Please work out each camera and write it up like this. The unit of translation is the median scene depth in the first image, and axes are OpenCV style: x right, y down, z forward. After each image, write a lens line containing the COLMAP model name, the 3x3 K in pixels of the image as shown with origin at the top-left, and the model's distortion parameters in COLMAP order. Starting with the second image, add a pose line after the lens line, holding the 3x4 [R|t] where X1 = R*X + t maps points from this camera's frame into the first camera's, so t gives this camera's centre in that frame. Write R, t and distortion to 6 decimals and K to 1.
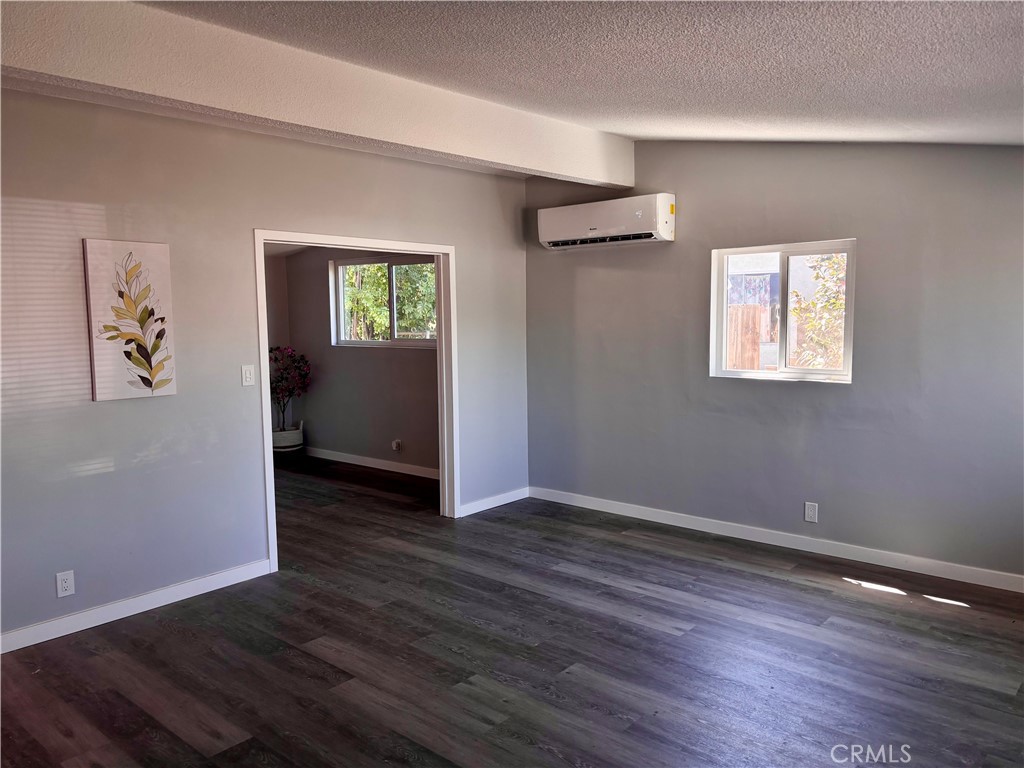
lens RADIAL K [[776.8, 0, 512.0], [0, 776.8, 384.0], [0, 0, 1]] dist [0.063053, -0.069823]
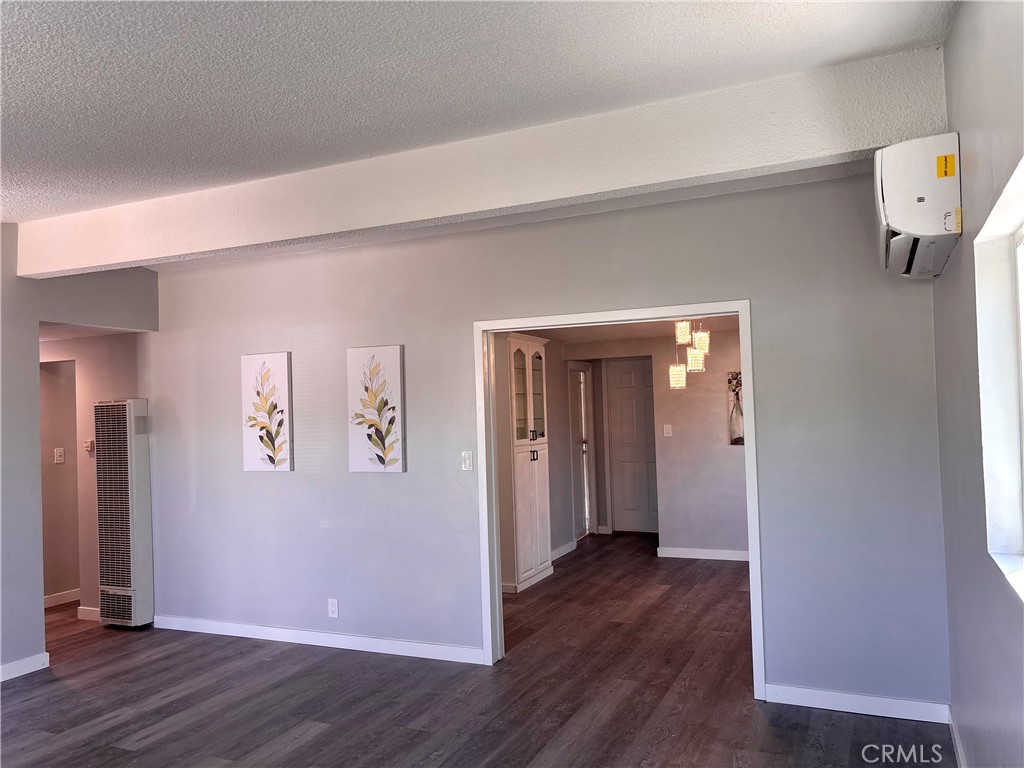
lens RADIAL K [[776.8, 0, 512.0], [0, 776.8, 384.0], [0, 0, 1]] dist [0.063053, -0.069823]
pose [[0.287456, -0.021518, -0.957552, 0.743808], [-0.062551, 0.997192, -0.041187, -0.081865], [0.955749, 0.071736, 0.285302, 0.832210]]
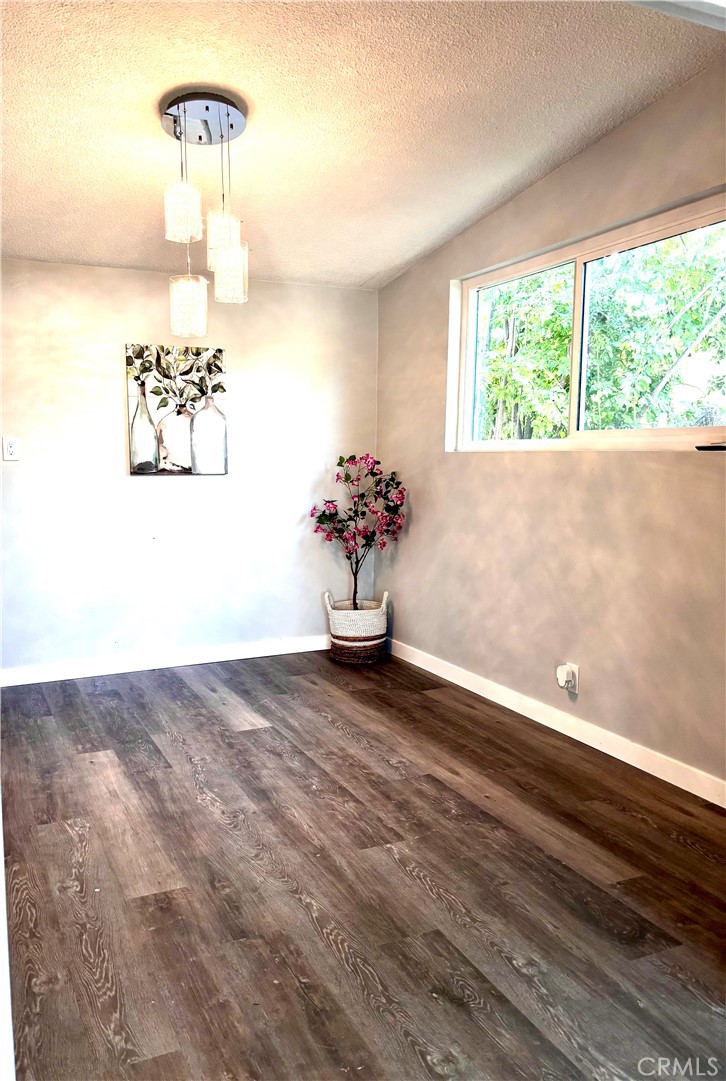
lens RADIAL K [[814.6, 0, 315.8], [0, 814.6, 561.0], [0, 0, 1]] dist [0.006295, 0.001291]
pose [[0.909464, 0.071565, -0.409578, -0.172212], [-0.054593, 0.997101, 0.052998, -0.004968], [0.412184, -0.025840, 0.910734, 0.961156]]
